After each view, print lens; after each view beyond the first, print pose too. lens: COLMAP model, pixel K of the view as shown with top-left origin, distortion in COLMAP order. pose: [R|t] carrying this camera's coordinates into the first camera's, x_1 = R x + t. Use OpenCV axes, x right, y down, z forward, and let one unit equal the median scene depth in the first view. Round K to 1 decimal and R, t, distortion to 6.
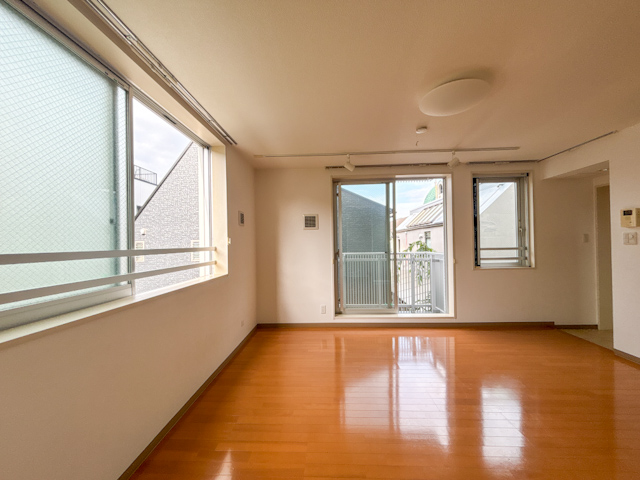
lens RADIAL K [[259.9, 0, 320.0], [0, 259.9, 240.0], [0, 0, 1]] dist [-0.000944, -0.000020]
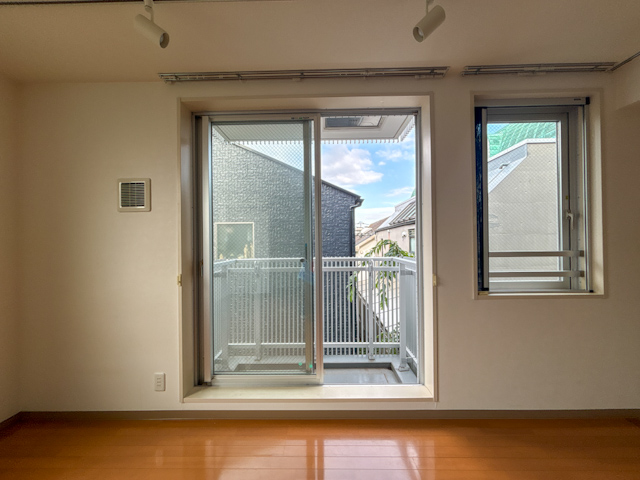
lens RADIAL K [[256.4, 0, 320.0], [0, 256.4, 240.0], [0, 0, 1]] dist [0.001286, 0.000249]
pose [[0.999726, 0.007781, 0.022067, 0.291085], [-0.007814, 0.999968, 0.001424, 0.009425], [-0.022055, -0.001596, 0.999755, 0.528190]]
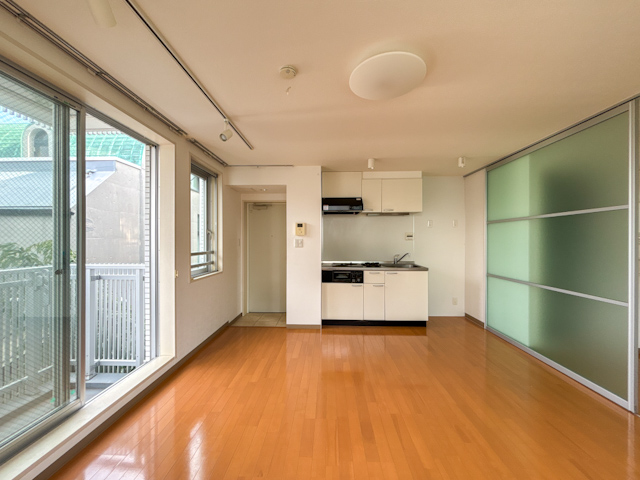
lens RADIAL K [[259.9, 0, 320.0], [0, 259.9, 240.0], [0, 0, 1]] dist [-0.000944, -0.000020]
pose [[-0.008700, 0.020799, 0.999746, -0.164996], [-0.009145, 0.999740, -0.020878, 0.002975], [-0.999920, -0.009324, -0.008507, 0.615806]]
